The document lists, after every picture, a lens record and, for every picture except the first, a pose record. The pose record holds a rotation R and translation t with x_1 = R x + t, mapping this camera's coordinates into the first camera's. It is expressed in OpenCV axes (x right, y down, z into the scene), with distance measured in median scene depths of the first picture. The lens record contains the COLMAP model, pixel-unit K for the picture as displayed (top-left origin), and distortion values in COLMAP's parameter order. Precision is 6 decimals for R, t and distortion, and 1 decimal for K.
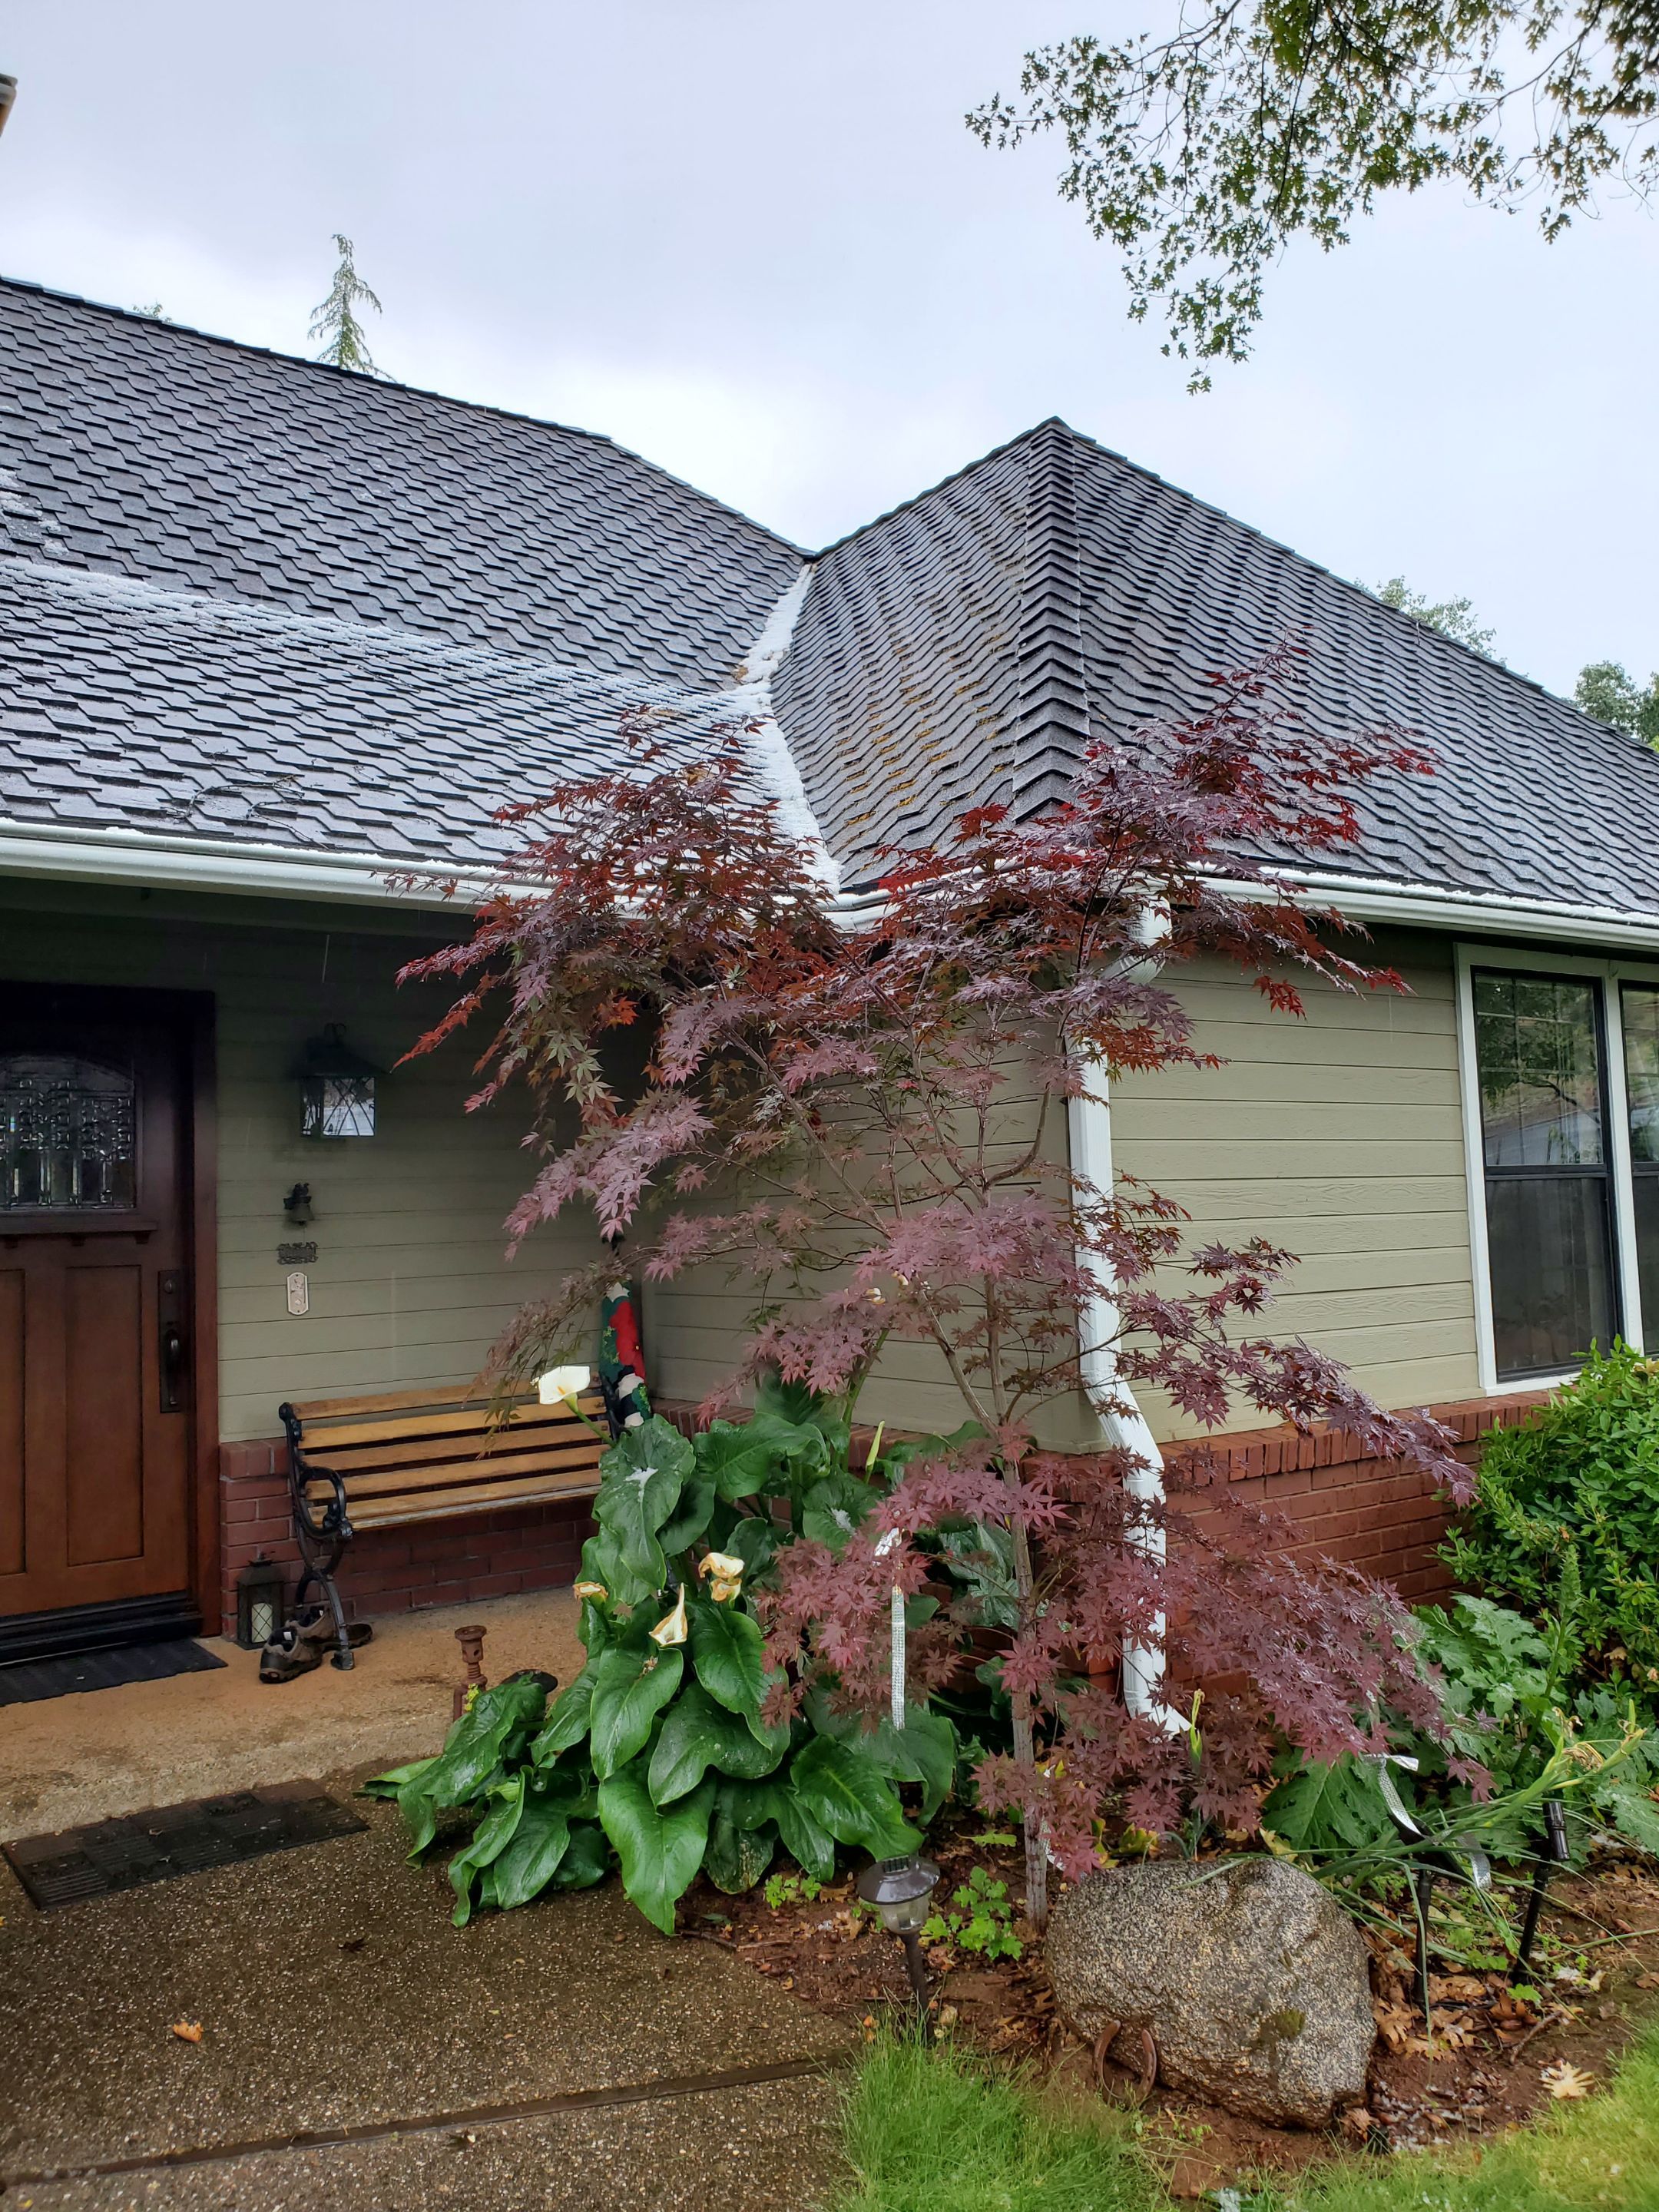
lens RADIAL K [[1744.4, 0, 836.2], [0, 1744.4, 1099.3], [0, 0, 1]] dist [0.033159, -0.015418]
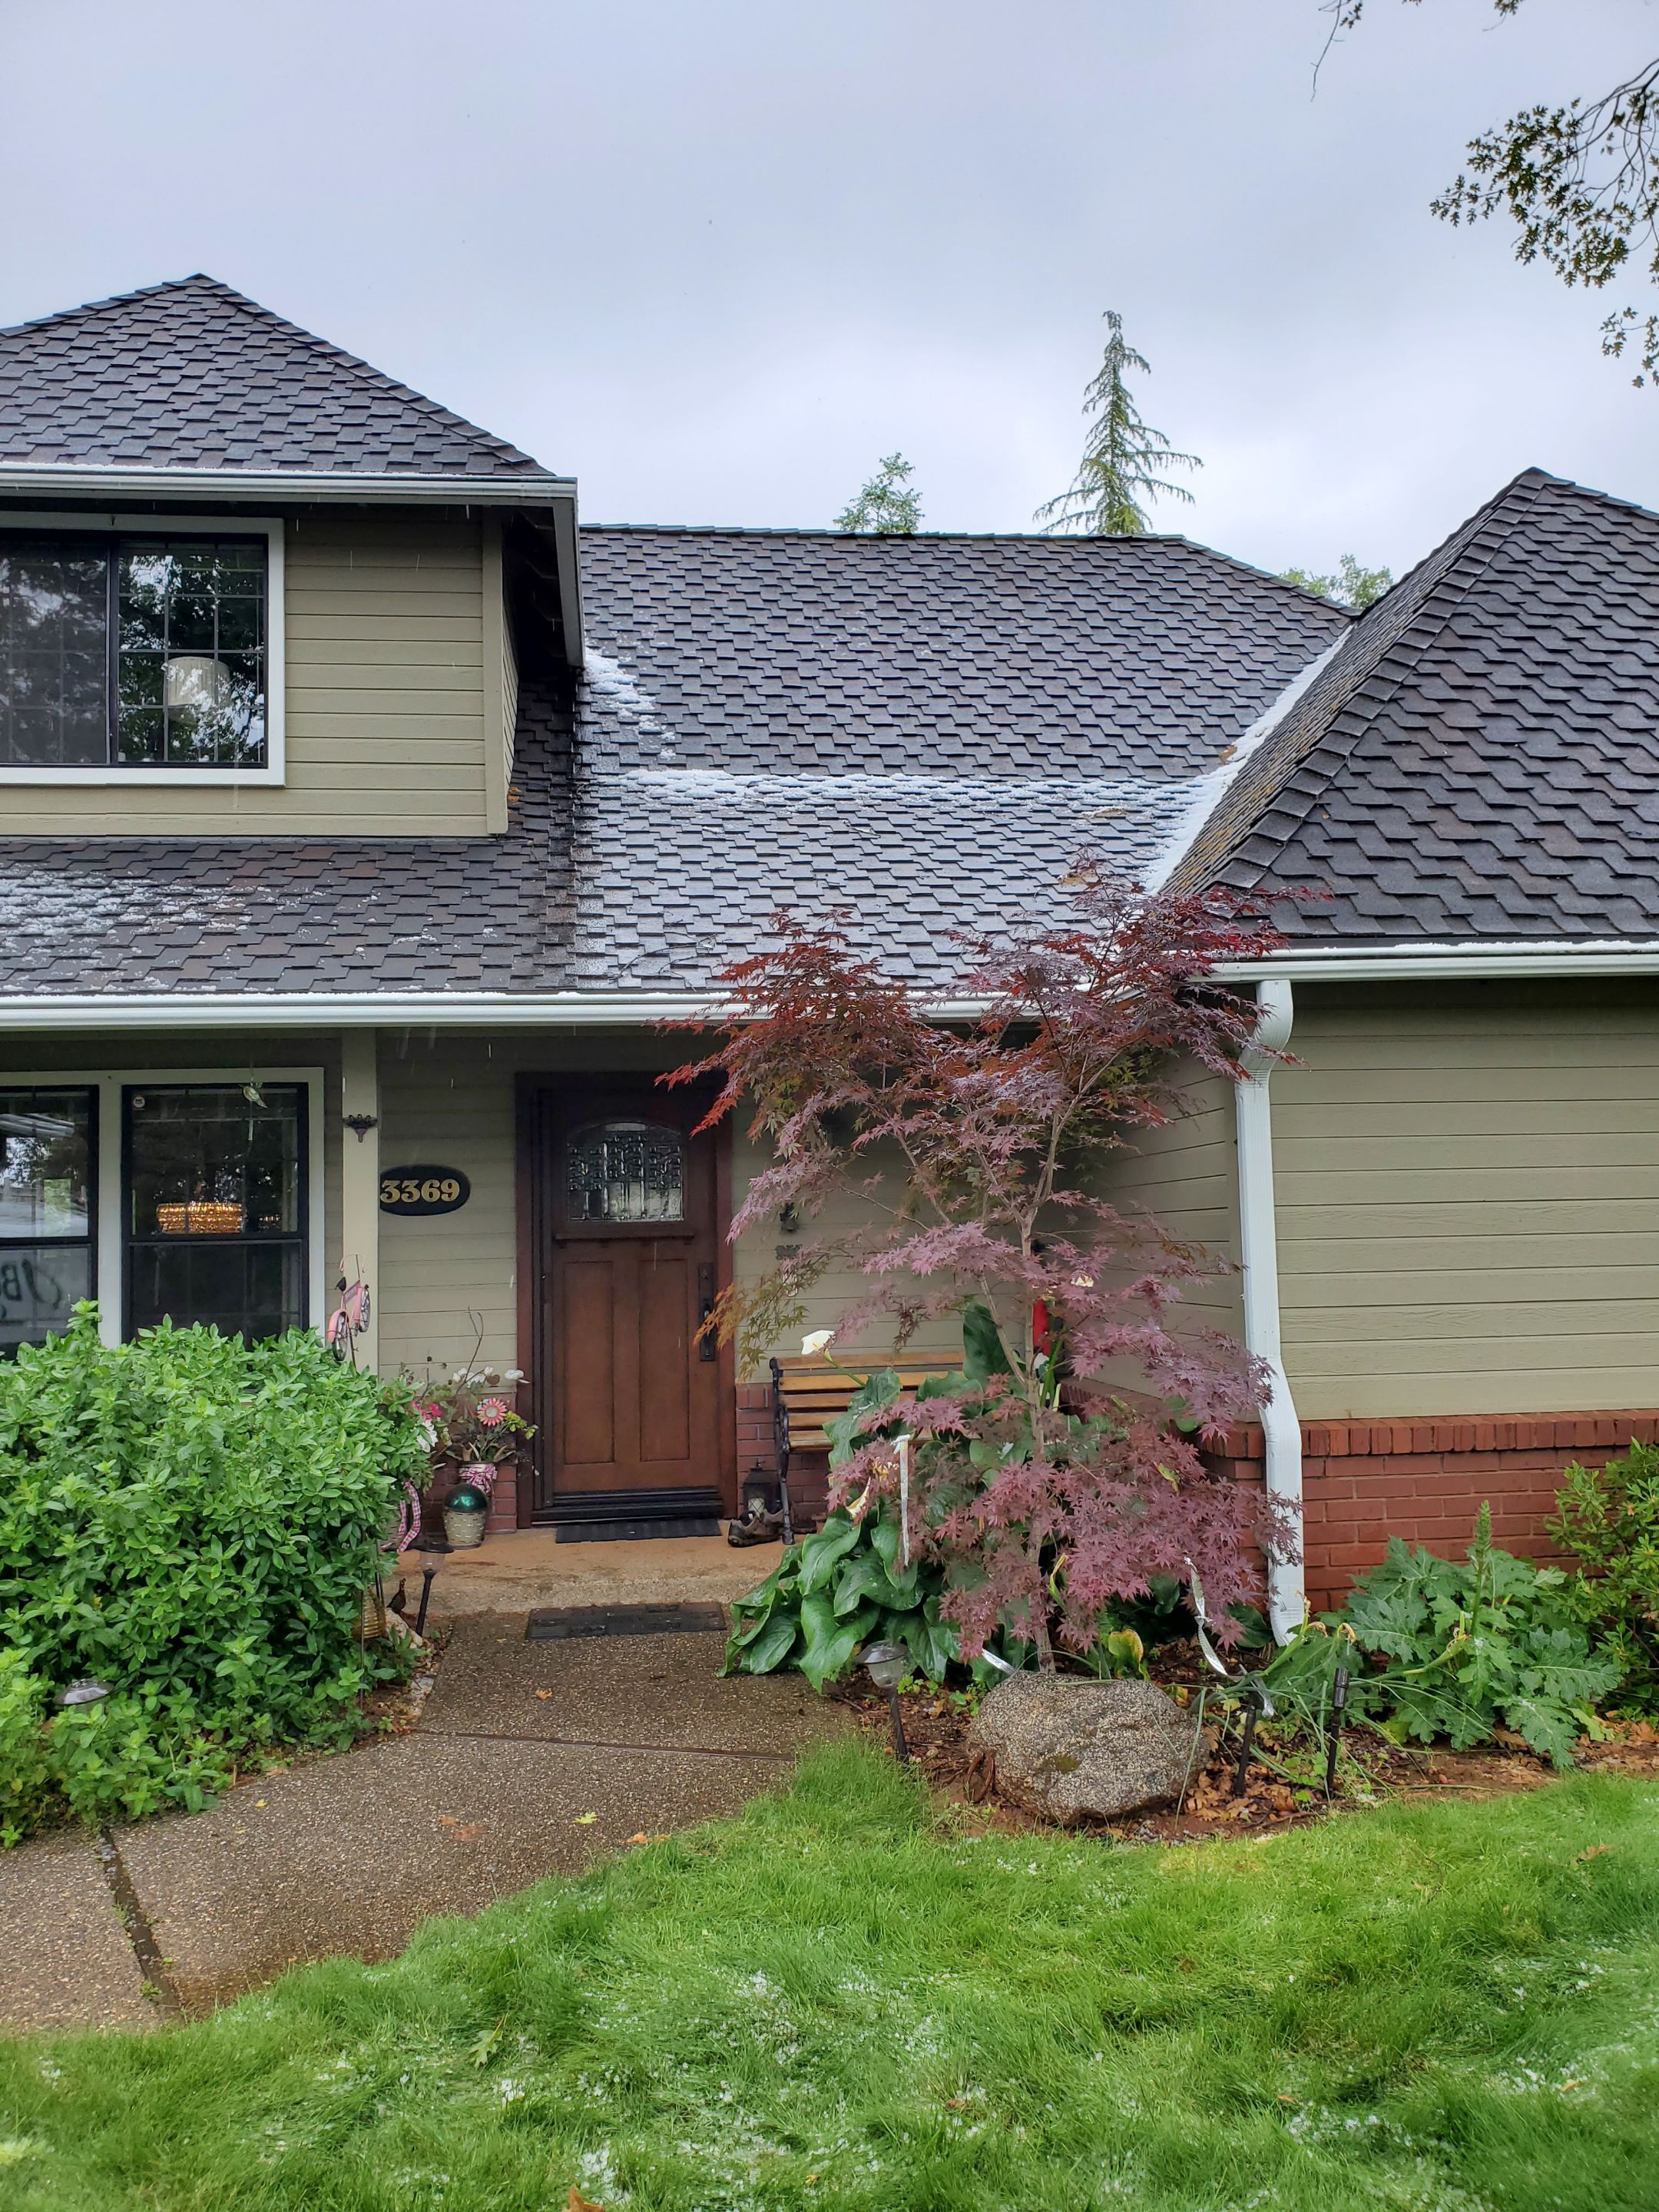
lens RADIAL K [[1744.4, 0, 813.0], [0, 1744.4, 1124.0], [0, 0, 1]] dist [0.033159, -0.015418]
pose [[0.873593, -0.024118, -0.486059, 0.391535], [0.029984, 0.999541, 0.004294, -0.022021], [0.485733, -0.018325, 0.873915, -0.206751]]
